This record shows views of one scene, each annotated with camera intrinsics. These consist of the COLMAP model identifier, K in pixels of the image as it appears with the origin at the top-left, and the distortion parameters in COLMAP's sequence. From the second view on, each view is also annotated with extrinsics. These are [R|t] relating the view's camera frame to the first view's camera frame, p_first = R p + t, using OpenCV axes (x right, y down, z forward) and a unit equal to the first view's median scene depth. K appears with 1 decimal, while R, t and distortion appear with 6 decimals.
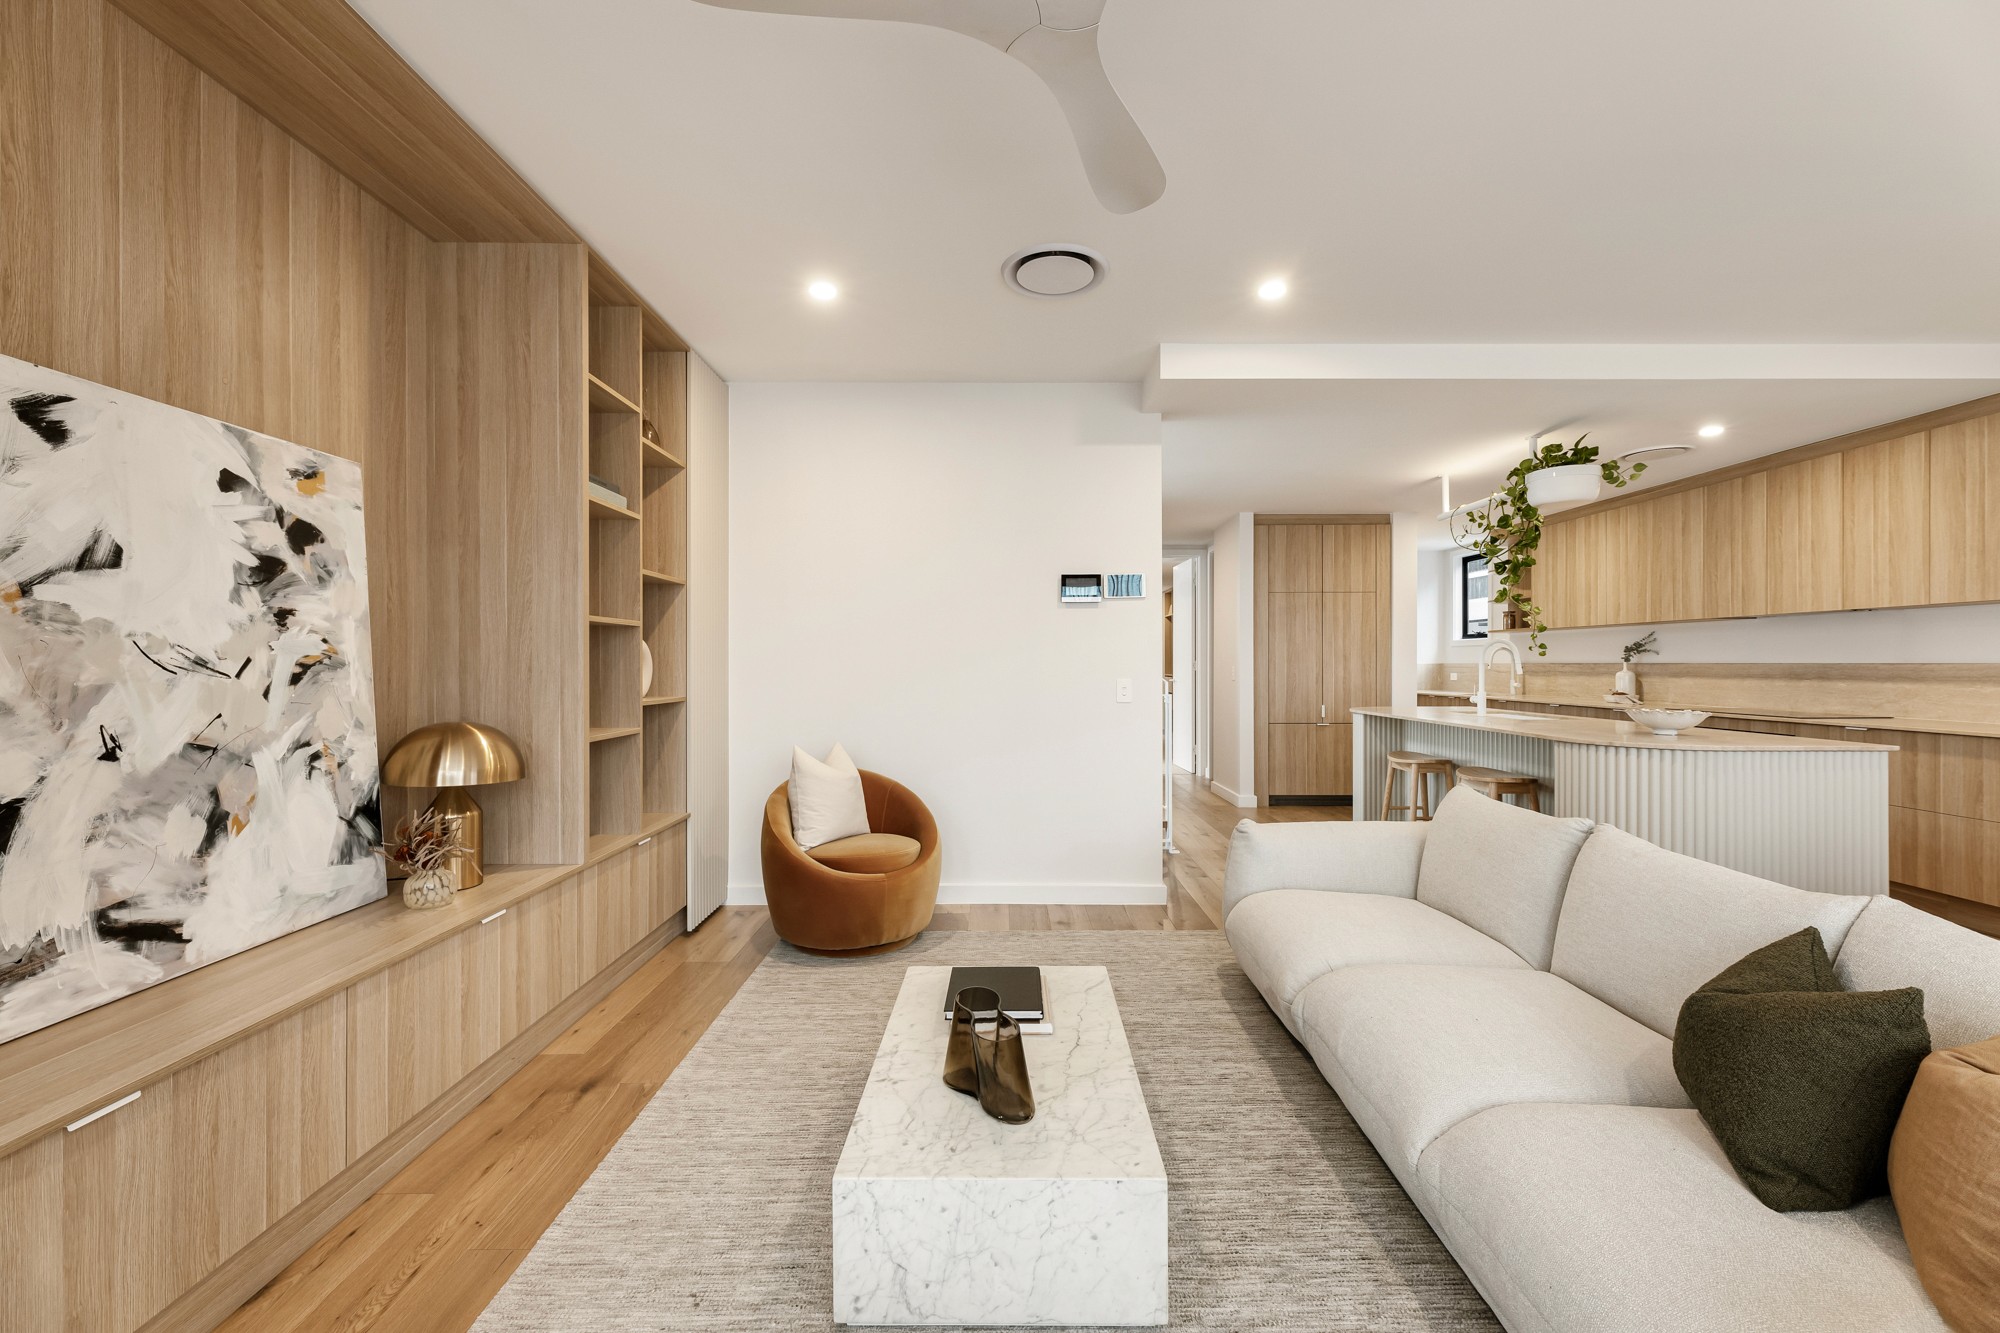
lens RADIAL K [[813.5, 0, 995.9], [0, 813.5, 665.3], [0, 0, 1]] dist [0.001156, -0.000286]
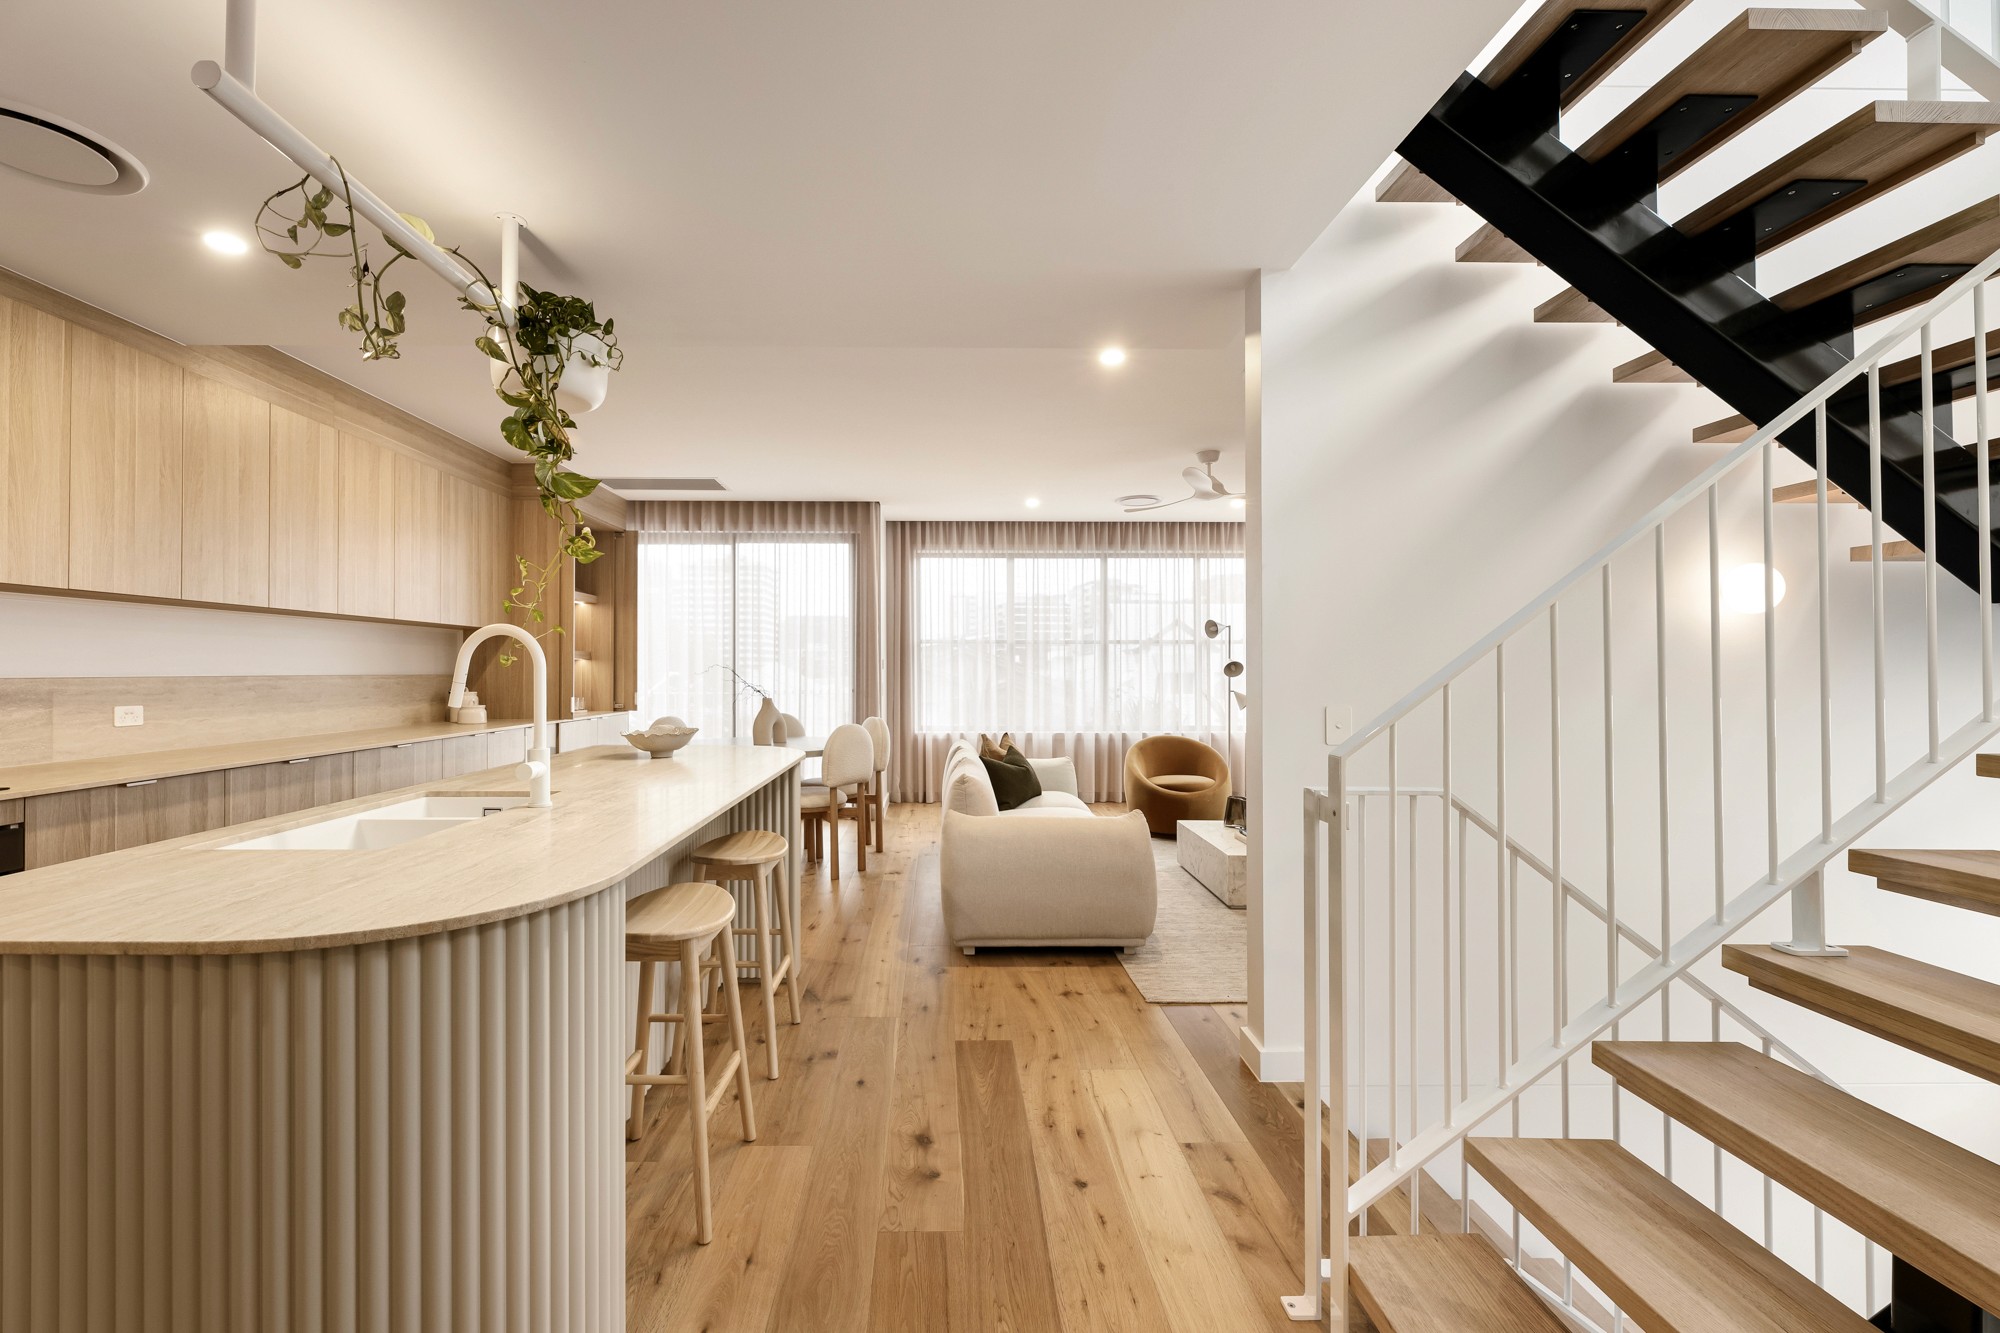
lens RADIAL K [[855.4, 0, 967.6], [0, 855.4, 662.6], [0, 0, 1]] dist [-0.003054, 0.000174]
pose [[-0.999857, -0.001050, -0.016903, 0.882784], [-0.000945, 0.999980, -0.006222, -0.024605], [0.016910, -0.006205, -0.999838, 3.440522]]
